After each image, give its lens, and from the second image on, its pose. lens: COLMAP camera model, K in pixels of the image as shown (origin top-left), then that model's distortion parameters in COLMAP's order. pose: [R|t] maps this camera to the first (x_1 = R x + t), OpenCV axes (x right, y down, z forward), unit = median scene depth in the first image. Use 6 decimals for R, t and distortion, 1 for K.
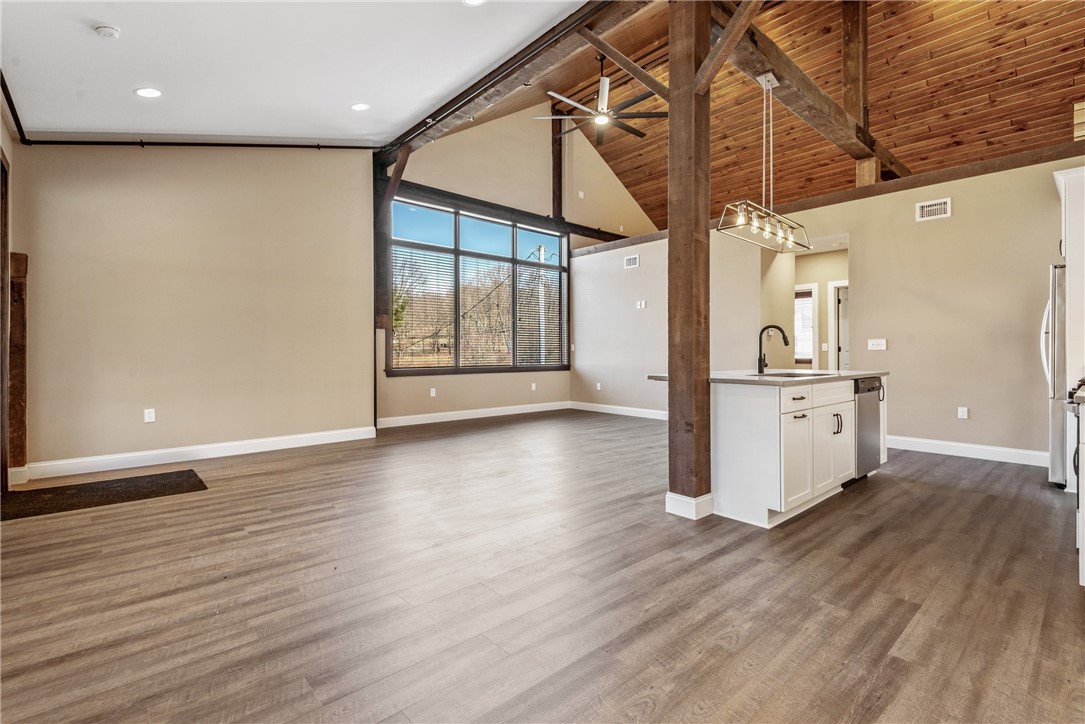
lens RADIAL K [[495.8, 0, 546.9], [0, 495.8, 358.5], [0, 0, 1]] dist [0.002370, -0.003980]
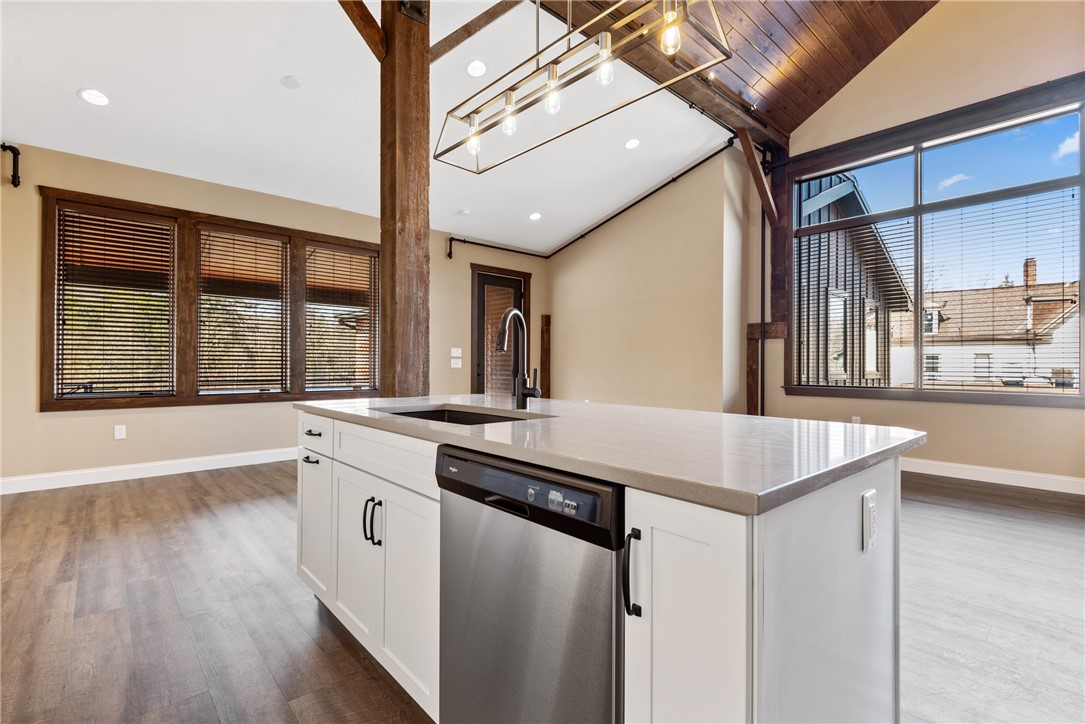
lens RADIAL K [[495.8, 0, 559.5], [0, 495.8, 357.7], [0, 0, 1]] dist [0.002370, -0.003980]
pose [[0.015738, -0.009393, -0.999832, 0.868597], [-0.010741, 0.999897, -0.009563, -0.014960], [0.999818, 0.010889, 0.015636, 0.959870]]
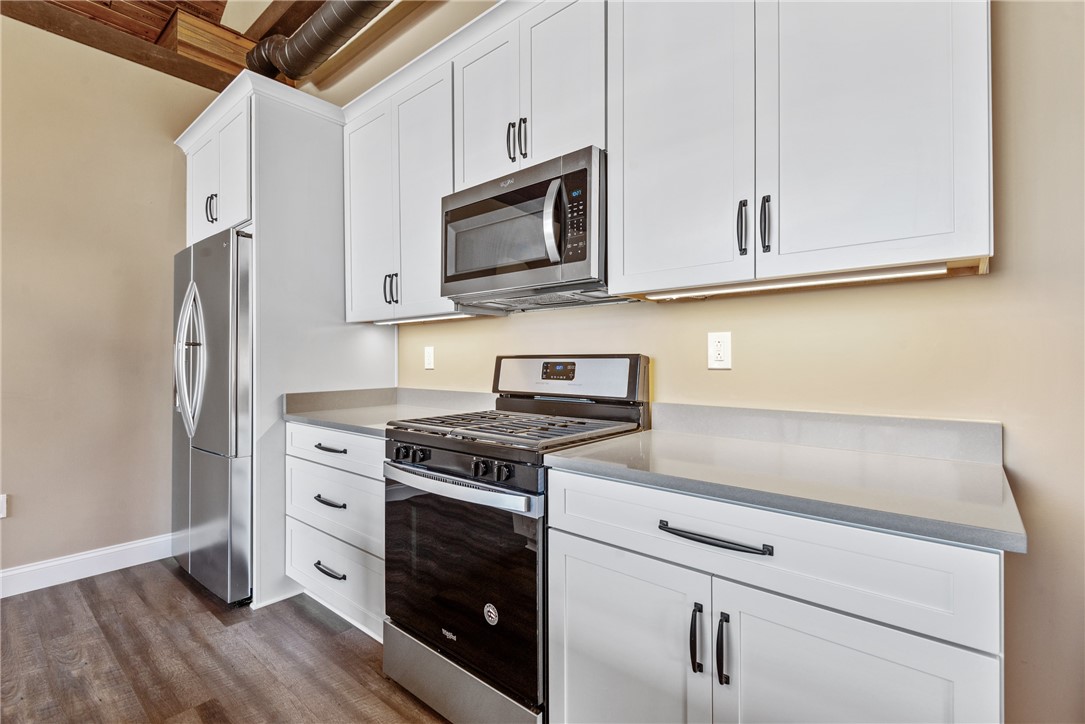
lens RADIAL K [[495.8, 0, 552.7], [0, 495.8, 359.7], [0, 0, 1]] dist [0.002370, -0.003980]
pose [[-0.150324, 0.007568, 0.988608, 0.360660], [0.014770, 0.999876, -0.005408, -0.025670], [-0.988526, 0.013789, -0.150418, 0.662355]]
